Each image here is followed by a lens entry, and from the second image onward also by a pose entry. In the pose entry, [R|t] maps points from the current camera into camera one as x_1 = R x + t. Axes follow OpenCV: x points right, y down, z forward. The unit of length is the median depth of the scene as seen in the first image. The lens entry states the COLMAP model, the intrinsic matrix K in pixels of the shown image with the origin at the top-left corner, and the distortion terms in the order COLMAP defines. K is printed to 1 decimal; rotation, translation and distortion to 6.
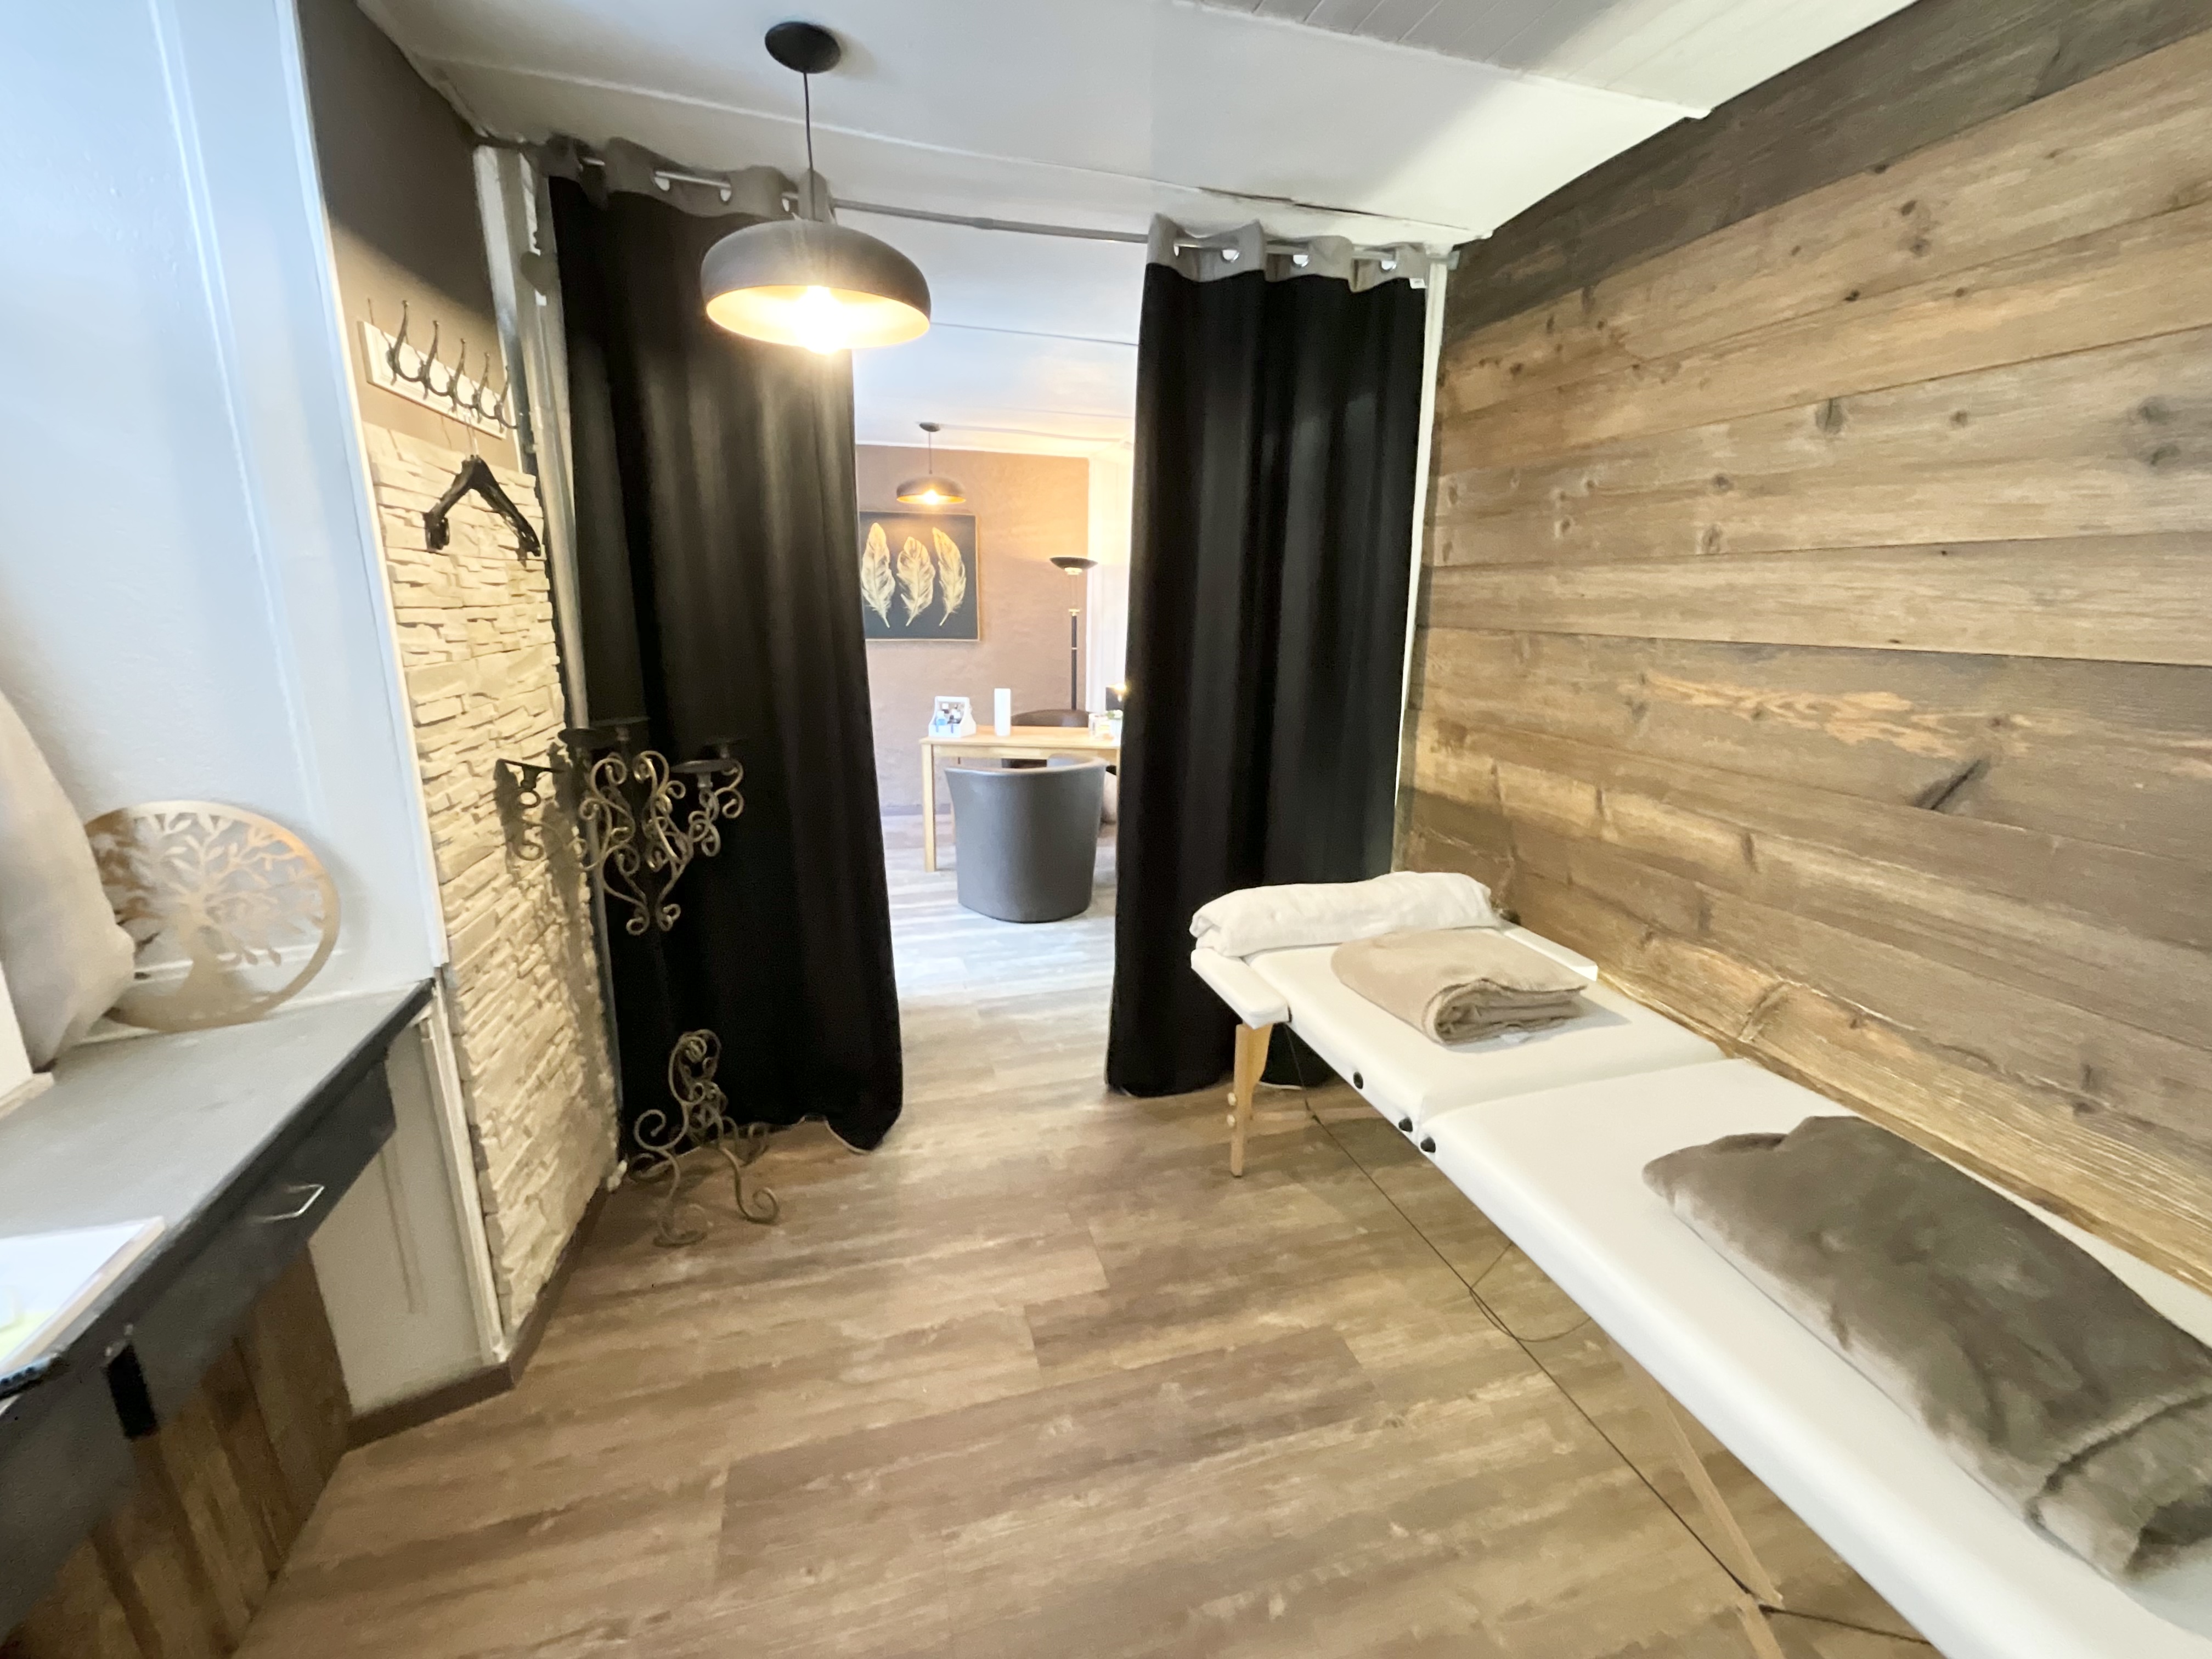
lens RADIAL K [[893.1, 0, 1106.0], [0, 893.1, 829.5], [0, 0, 1]] dist [-0.000297, 0.000090]
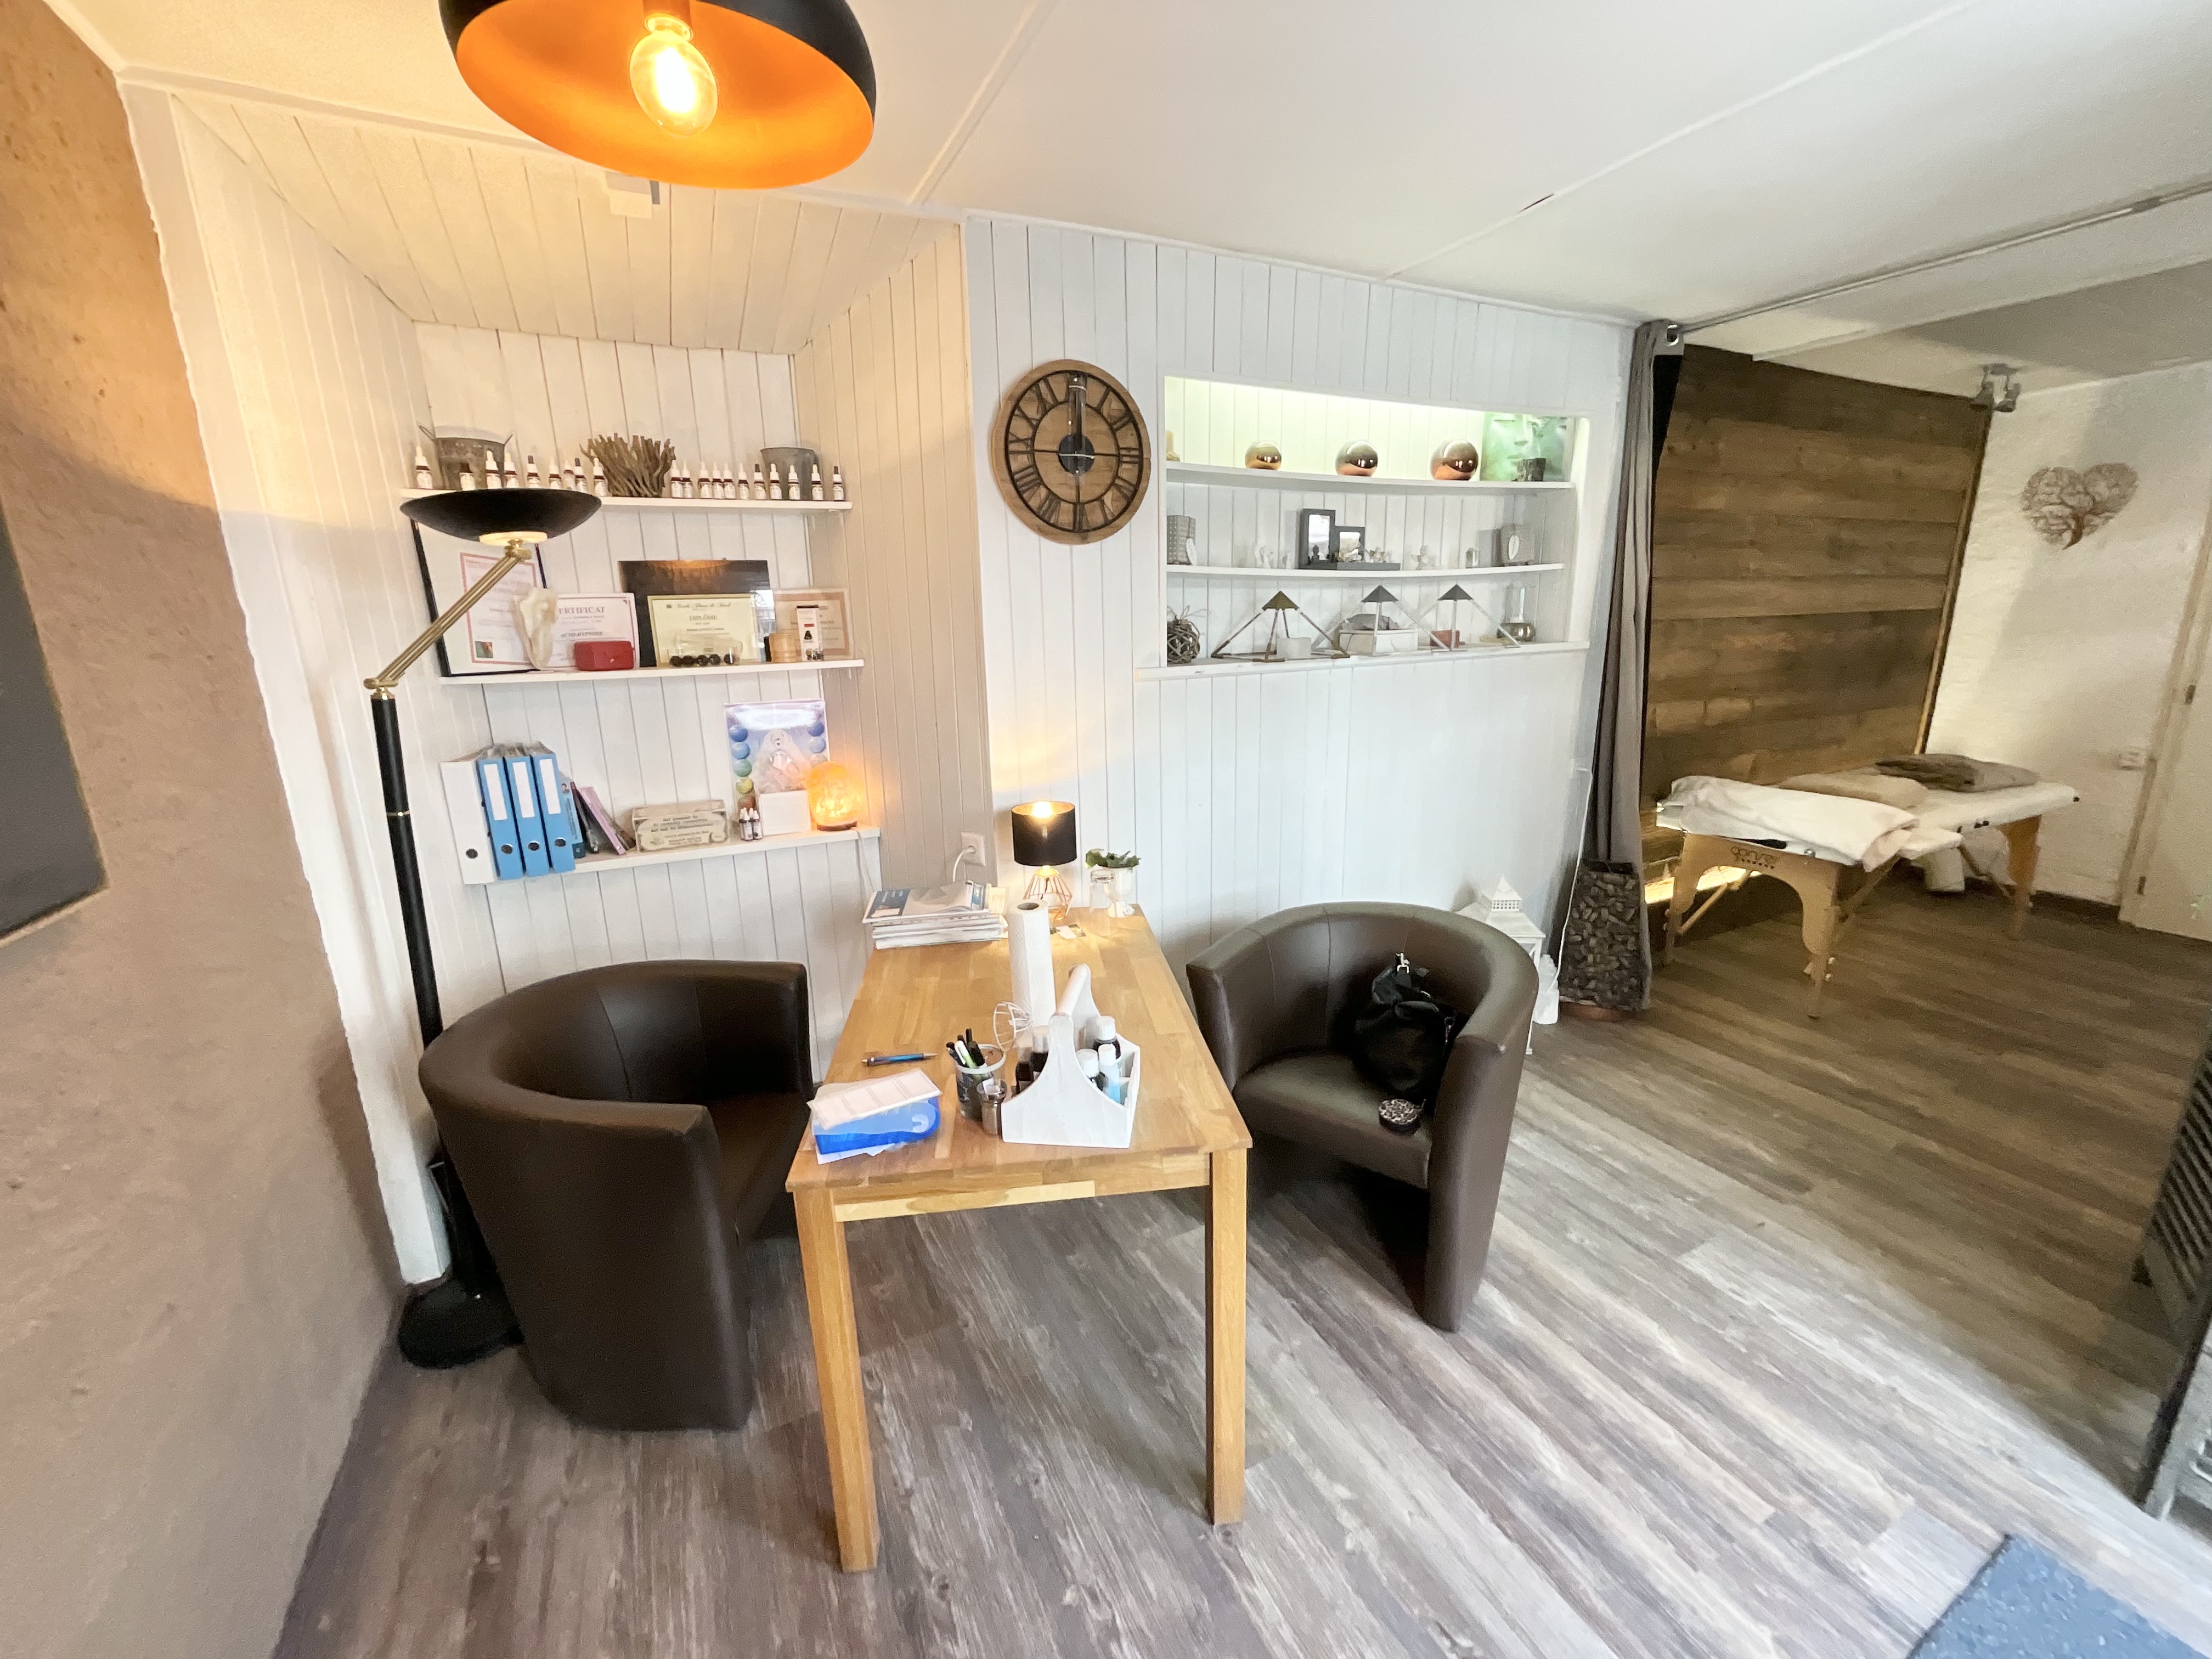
lens RADIAL K [[877.9, 0, 1106.0], [0, 877.9, 829.5], [0, 0, 1]] dist [0.001089, 0.000102]
pose [[-0.181617, -0.246198, 0.952051, -1.012451], [0.263691, 0.920503, 0.288342, -0.645181], [-0.947355, 0.303416, -0.102259, 2.415160]]
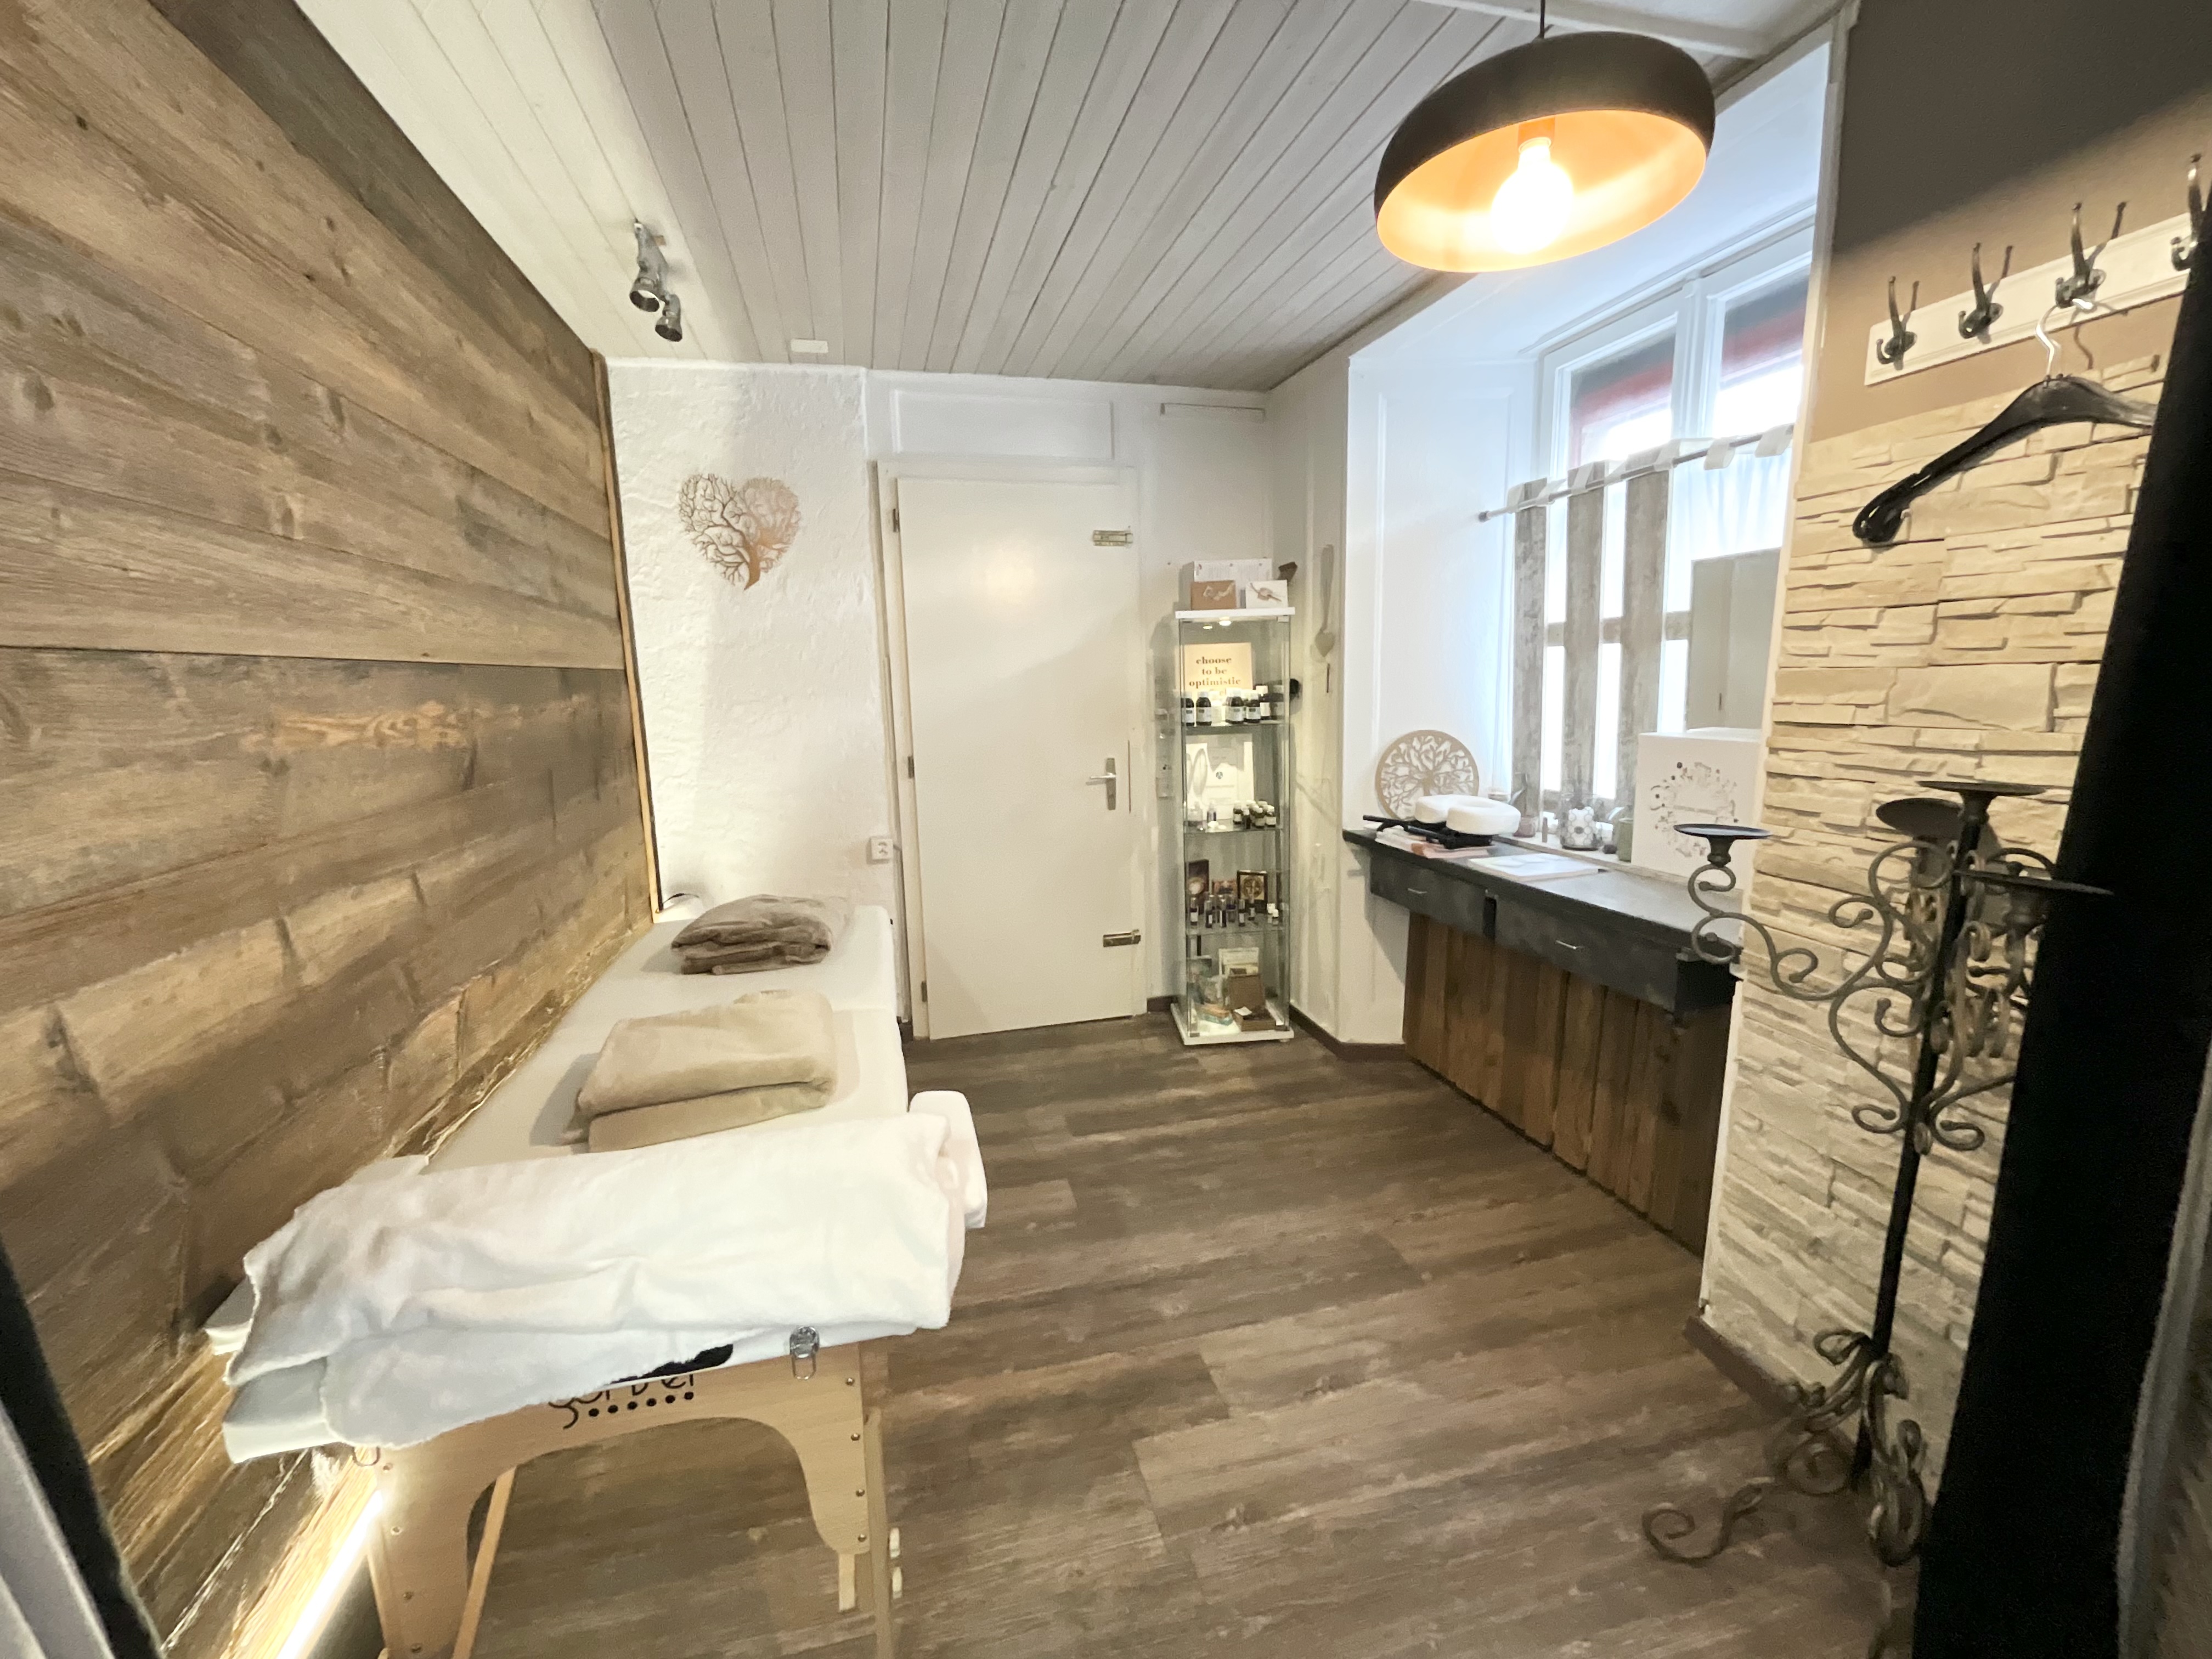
lens RADIAL K [[893.1, 0, 1106.0], [0, 893.1, 829.5], [0, 0, 1]] dist [-0.000297, 0.000090]
pose [[-0.999635, 0.001741, 0.026975, 0.004383], [0.012675, 0.911601, 0.410880, -0.322828], [-0.023876, 0.411072, -0.911290, 1.469276]]
